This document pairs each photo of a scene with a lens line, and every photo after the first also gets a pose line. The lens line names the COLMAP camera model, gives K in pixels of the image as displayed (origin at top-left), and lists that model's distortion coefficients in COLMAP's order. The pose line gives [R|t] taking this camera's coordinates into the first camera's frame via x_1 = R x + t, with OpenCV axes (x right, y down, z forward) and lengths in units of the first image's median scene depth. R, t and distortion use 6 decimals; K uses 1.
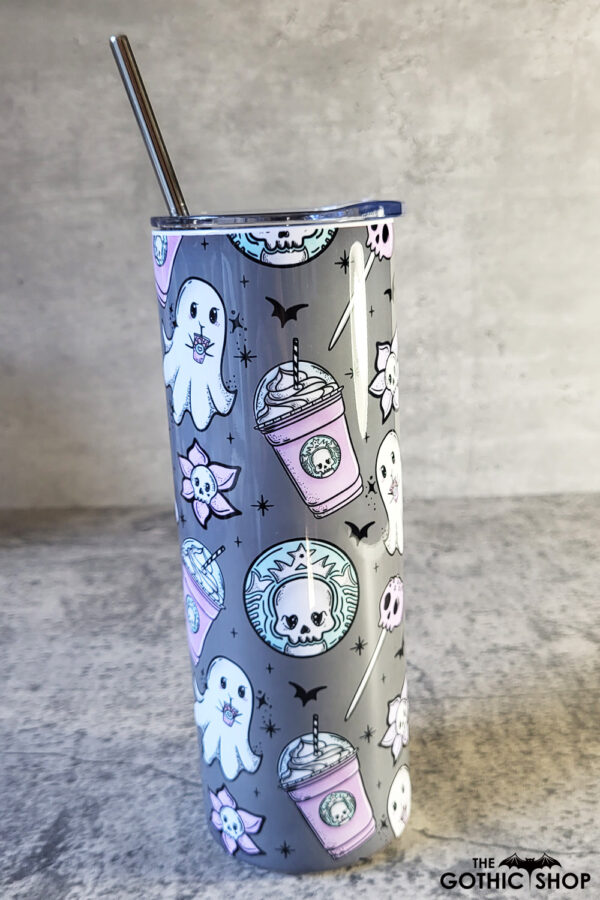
lens RADIAL K [[824.7, 0, 278.1], [0, 824.7, 460.4], [0, 0, 1]] dist [0.000832, -0.001928]
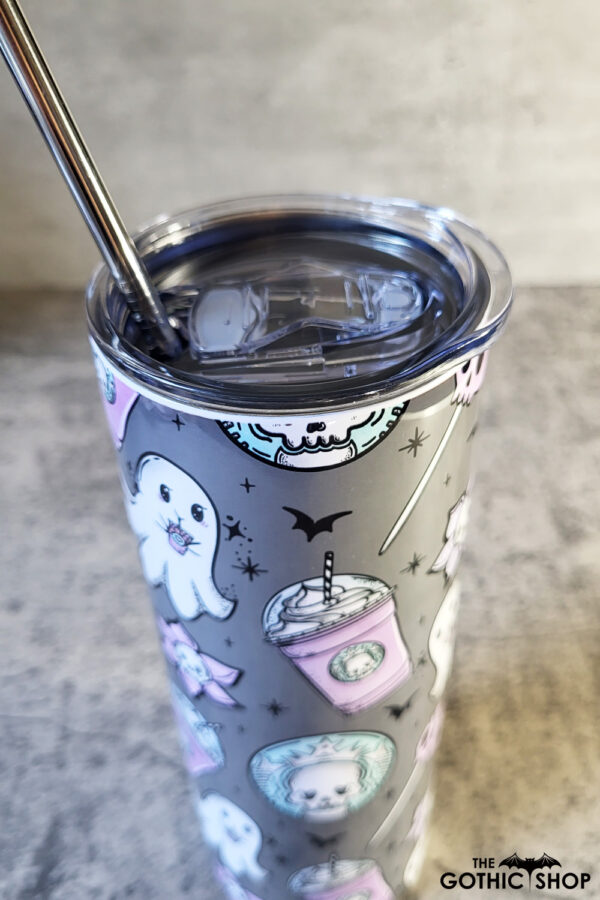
lens RADIAL K [[819.4, 0, 299.4], [0, 819.4, 502.1], [0, 0, 1]] dist [-0.020243, -0.008088]
pose [[0.999279, -0.004509, 0.037710, -0.008746], [-0.010436, 0.922107, 0.386793, -0.147227], [-0.036517, -0.386908, 0.921395, 0.150595]]
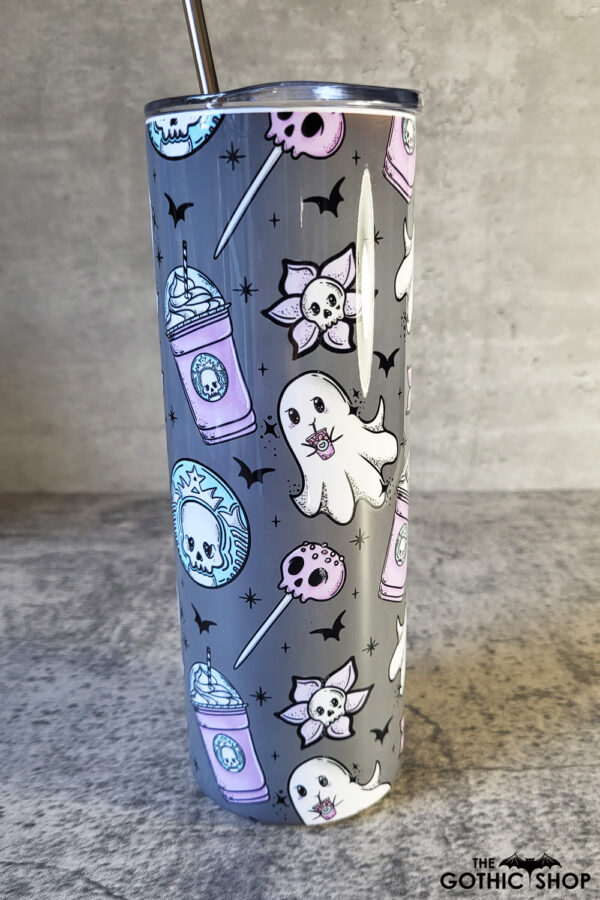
lens RADIAL K [[825.9, 0, 288.7], [0, 825.9, 464.4], [0, 0, 1]] dist [0.005639, -0.011184]
pose [[0.999304, 0.021725, 0.030330, 0.001018], [-0.022609, 0.999320, 0.029136, -0.013921], [-0.029676, -0.029801, 0.999115, 0.158846]]
